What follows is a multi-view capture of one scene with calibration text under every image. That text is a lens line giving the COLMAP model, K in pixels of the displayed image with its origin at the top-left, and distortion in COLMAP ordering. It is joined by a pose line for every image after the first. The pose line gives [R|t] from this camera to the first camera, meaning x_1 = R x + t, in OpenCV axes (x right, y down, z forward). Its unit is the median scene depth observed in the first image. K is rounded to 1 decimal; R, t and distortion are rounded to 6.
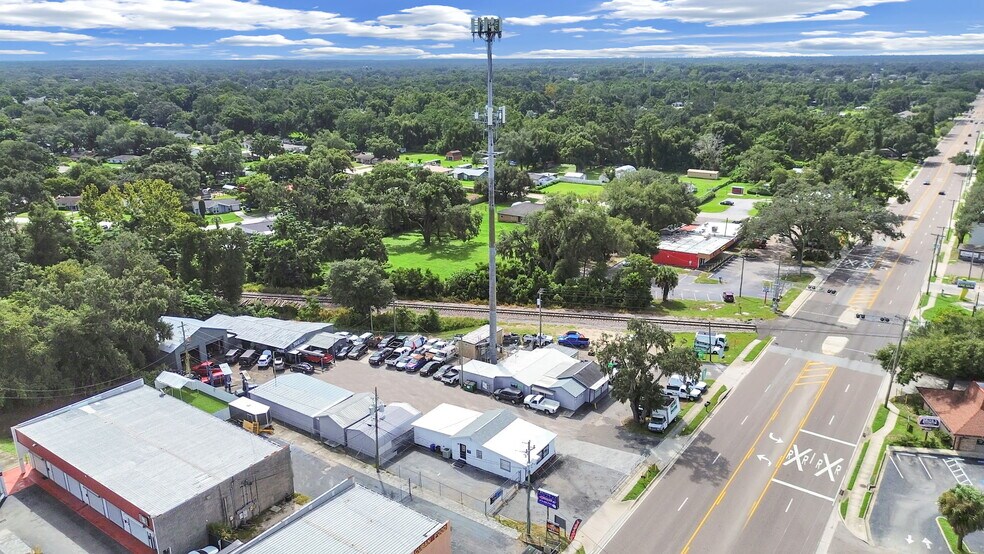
lens RADIAL K [[694.8, 0, 490.7], [0, 694.8, 279.3], [0, 0, 1]] dist [0.078644, -0.086592]
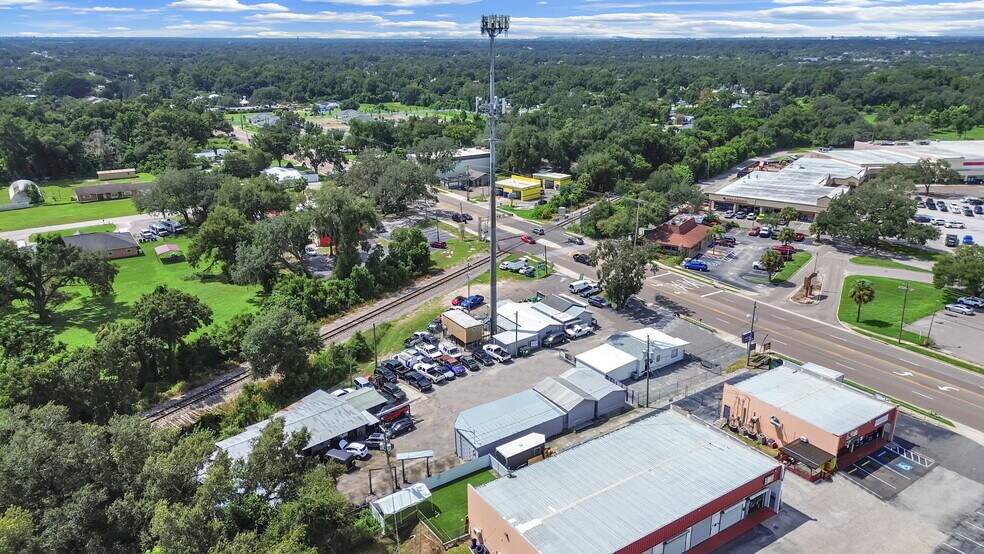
lens RADIAL K [[694.8, 0, 490.7], [0, 694.8, 279.3], [0, 0, 1]] dist [0.078644, -0.086592]
pose [[0.352680, -0.304853, 0.884693, -0.868072], [0.288209, 0.934870, 0.207250, -0.173541], [-0.890254, 0.181884, 0.417572, 0.497444]]
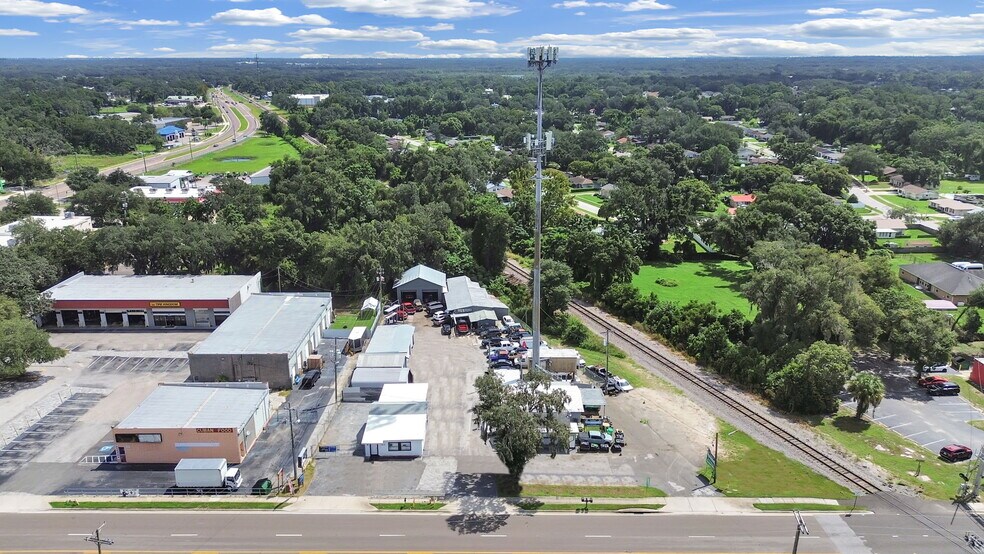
lens RADIAL K [[694.8, 0, 490.7], [0, 694.8, 279.3], [0, 0, 1]] dist [0.078644, -0.086592]
pose [[0.572368, 0.253508, -0.779826, 0.673381], [-0.248597, 0.959900, 0.129584, -0.129245], [0.781405, 0.119692, 0.612437, 0.285086]]
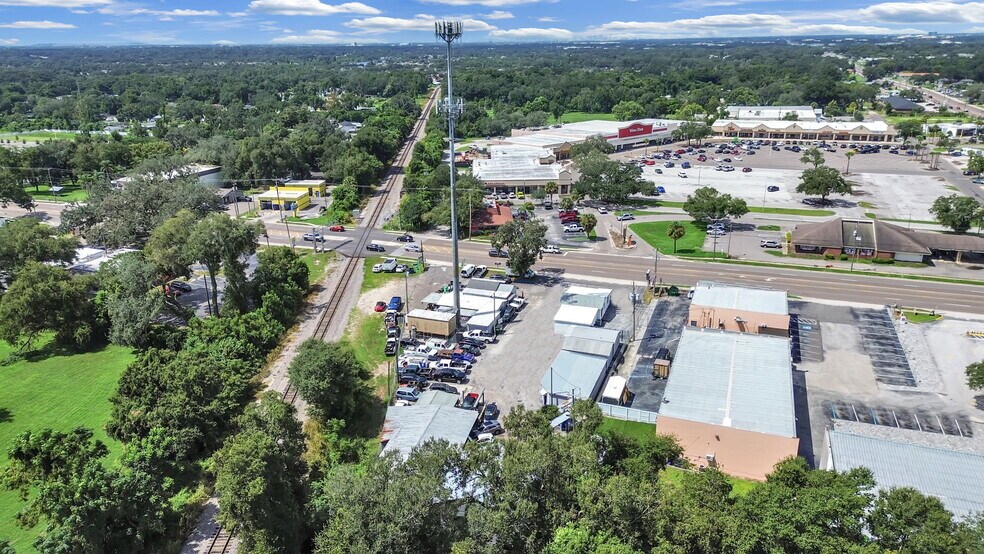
lens RADIAL K [[694.8, 0, 490.7], [0, 694.8, 279.3], [0, 0, 1]] dist [0.078644, -0.086592]
pose [[-0.255788, -0.308438, 0.916209, -0.965951], [0.308189, 0.872271, 0.379687, -0.335882], [-0.916293, 0.379485, -0.128060, 0.994879]]
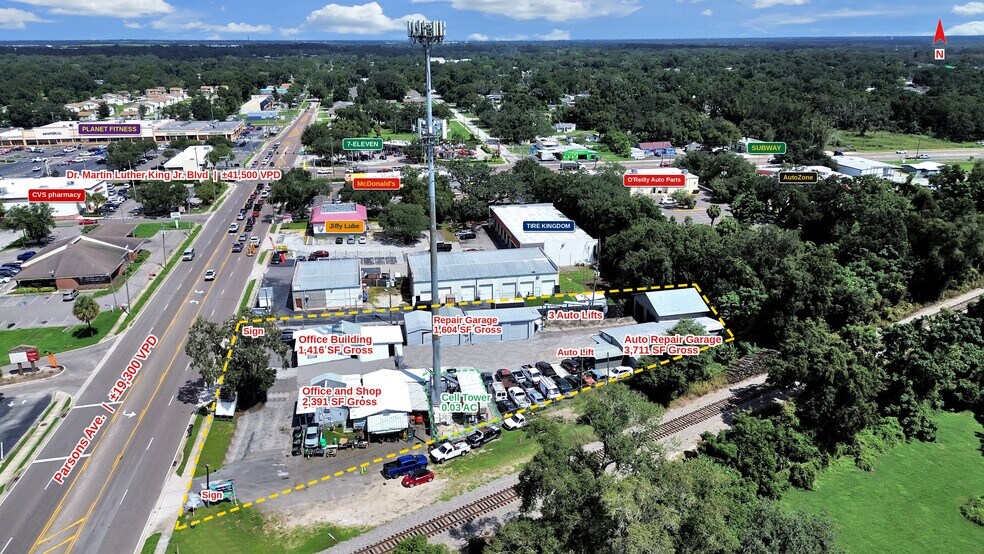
lens RADIAL K [[710.8, 0, 511.9], [0, 710.8, 247.1], [0, 0, 1]] dist [0.004658, -0.002006]
pose [[-0.670002, 0.209992, -0.712040, 0.527203], [-0.228776, 0.854070, 0.467147, -0.470925], [0.706229, 0.475887, -0.524187, 1.364590]]
